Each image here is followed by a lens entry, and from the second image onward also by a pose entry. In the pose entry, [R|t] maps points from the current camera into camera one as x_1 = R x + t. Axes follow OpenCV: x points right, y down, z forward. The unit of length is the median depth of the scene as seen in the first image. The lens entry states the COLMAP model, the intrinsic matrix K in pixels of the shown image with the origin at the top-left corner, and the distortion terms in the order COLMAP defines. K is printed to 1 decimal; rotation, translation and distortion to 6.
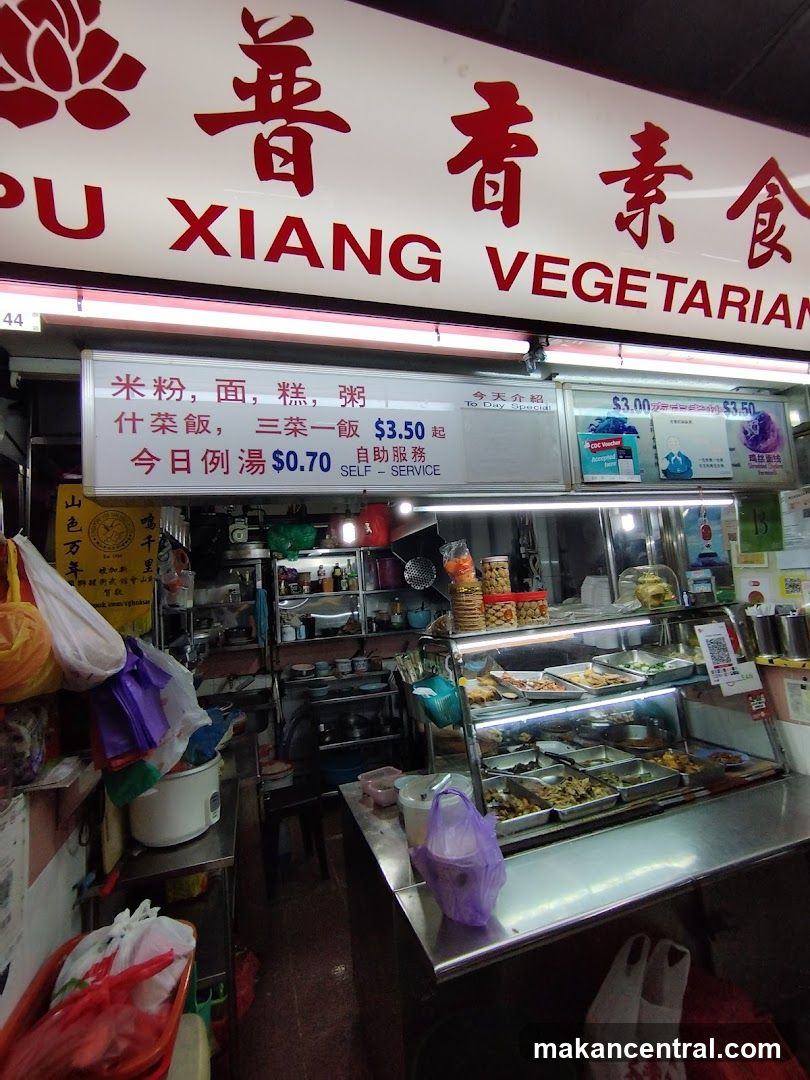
lens RADIAL K [[498.0, 0, 412.5], [0, 498.0, 536.7], [0, 0, 1]] dist [-0.011656, 0.008072]
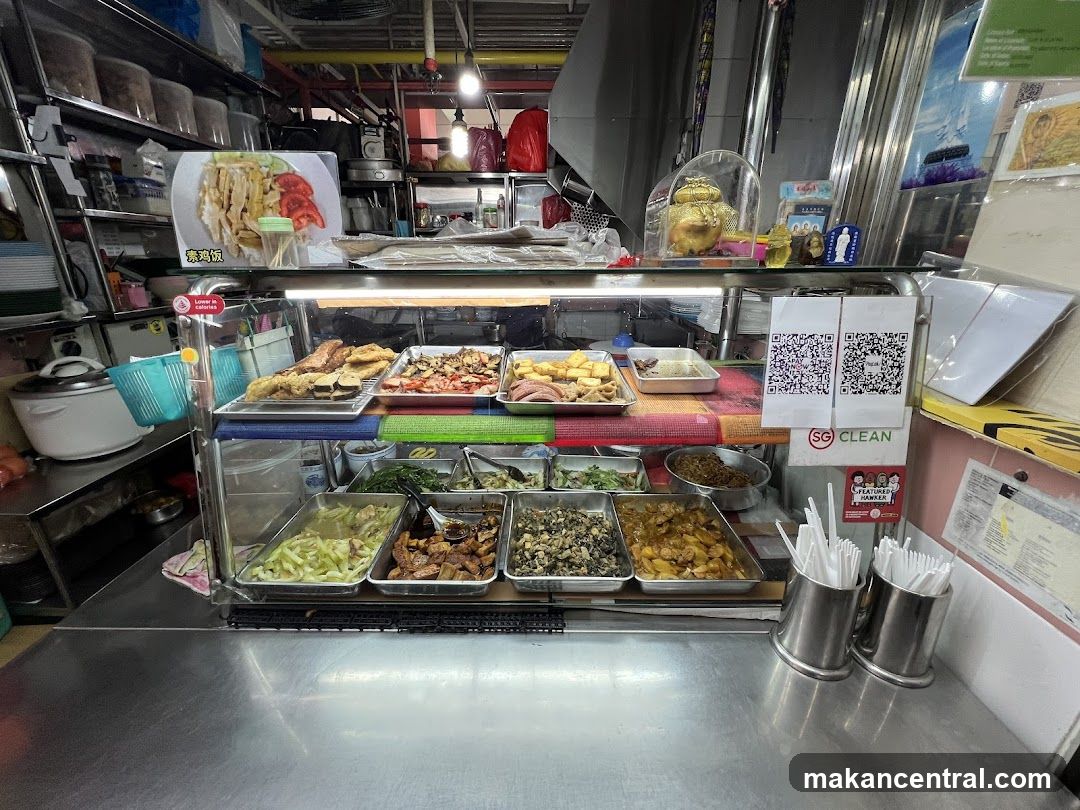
lens RADIAL K [[432.0, 0, 539.3], [0, 432.0, 405.0], [0, 0, 1]] dist [-0.001320, -0.000003]
pose [[0.944219, 0.183154, -0.273687, 0.751509], [-0.042212, 0.891532, 0.450987, 0.142542], [0.326601, -0.414278, 0.849533, 0.889716]]
